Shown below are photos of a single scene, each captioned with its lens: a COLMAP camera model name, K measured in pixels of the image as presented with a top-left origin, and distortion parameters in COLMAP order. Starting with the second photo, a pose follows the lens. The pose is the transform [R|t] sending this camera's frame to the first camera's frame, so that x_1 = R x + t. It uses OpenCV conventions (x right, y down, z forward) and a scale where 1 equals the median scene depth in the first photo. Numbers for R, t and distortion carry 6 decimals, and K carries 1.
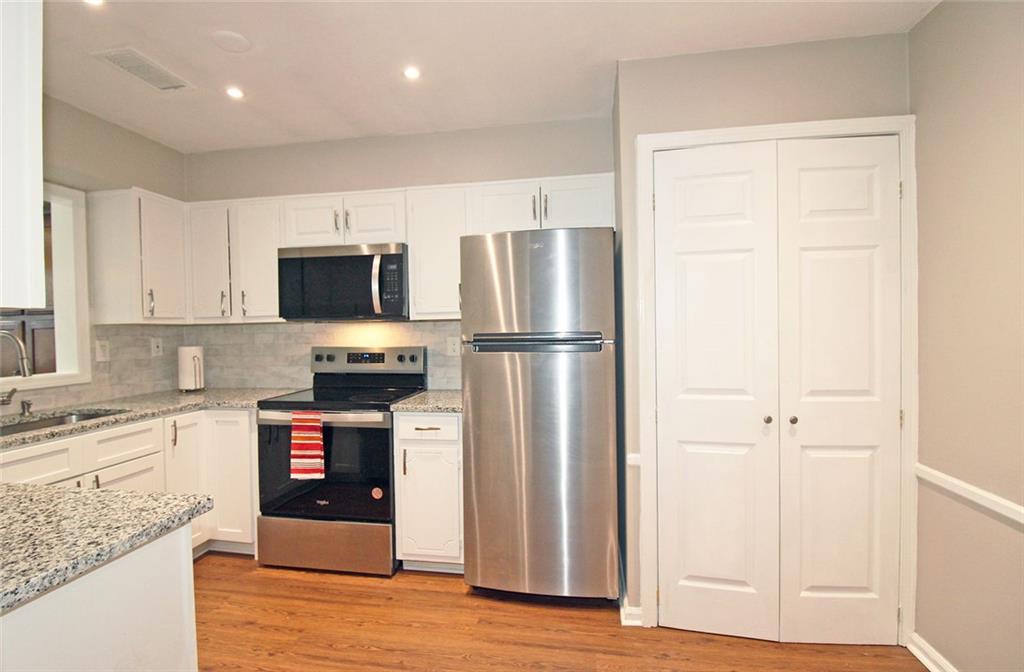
lens RADIAL K [[484.7, 0, 528.8], [0, 484.7, 331.4], [0, 0, 1]] dist [-0.014618, -0.004171]
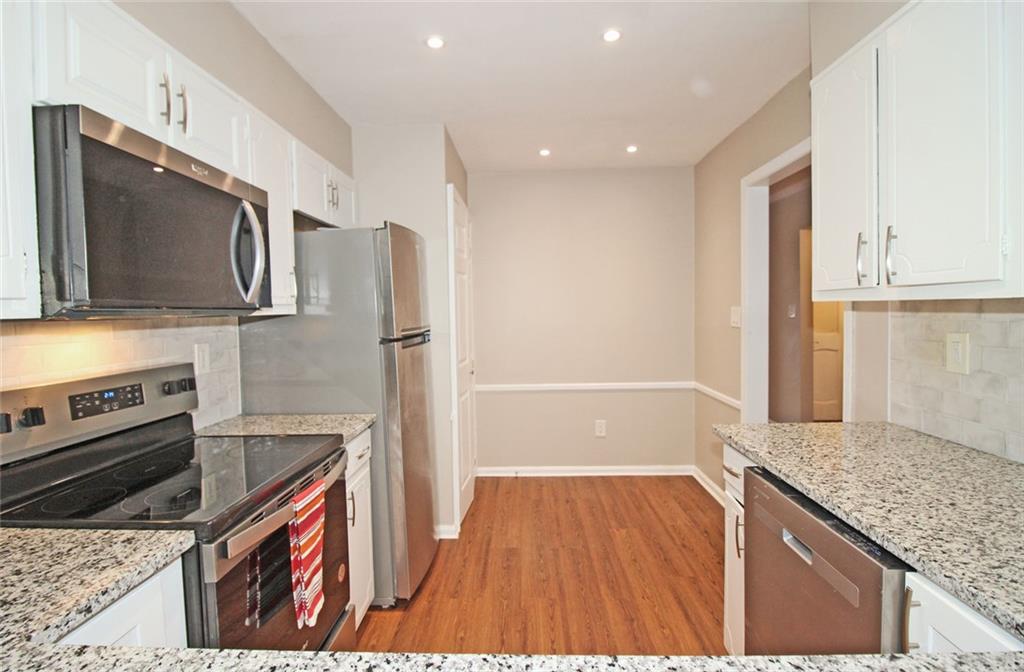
lens RADIAL K [[484.7, 0, 490.8], [0, 484.7, 341.0], [0, 0, 1]] dist [-0.014618, -0.004171]
pose [[-0.068384, -0.044355, 0.996673, -0.904034], [0.037471, 0.998192, 0.046993, -0.007786], [-0.996955, 0.040559, -0.066599, 0.764169]]
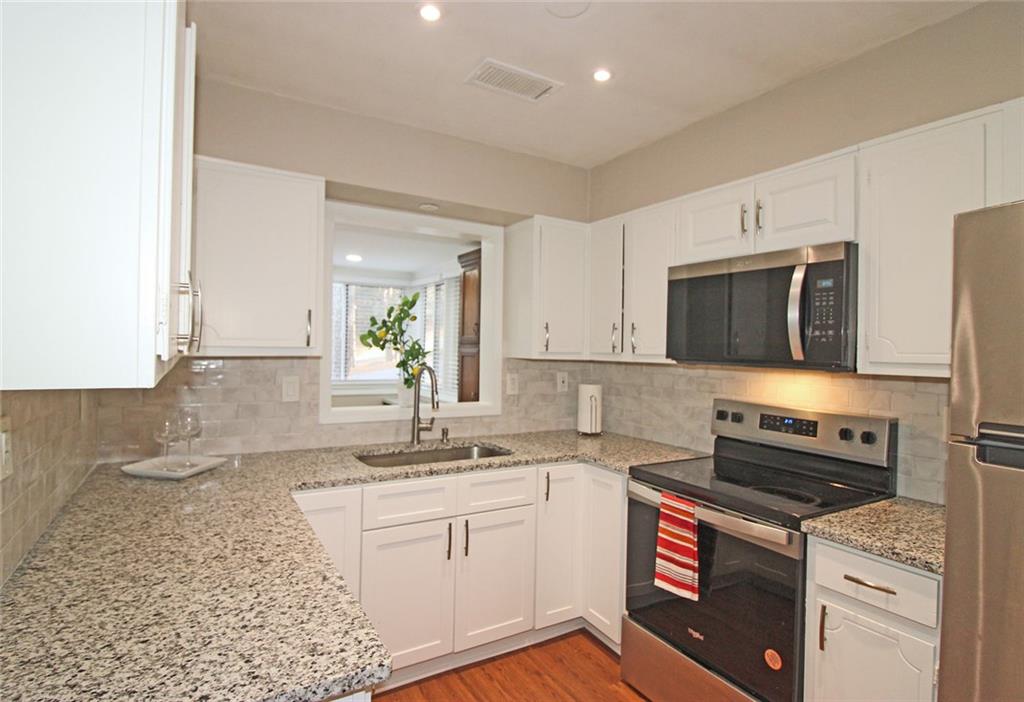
lens RADIAL K [[560.7, 0, 507.4], [0, 560.7, 344.5], [0, 0, 1]] dist [0.000771, -0.007776]
pose [[0.620611, 0.025412, -0.783707, 0.017637], [-0.039164, 0.999232, 0.001387, -0.043674], [0.783140, 0.029833, 0.621130, 0.268549]]
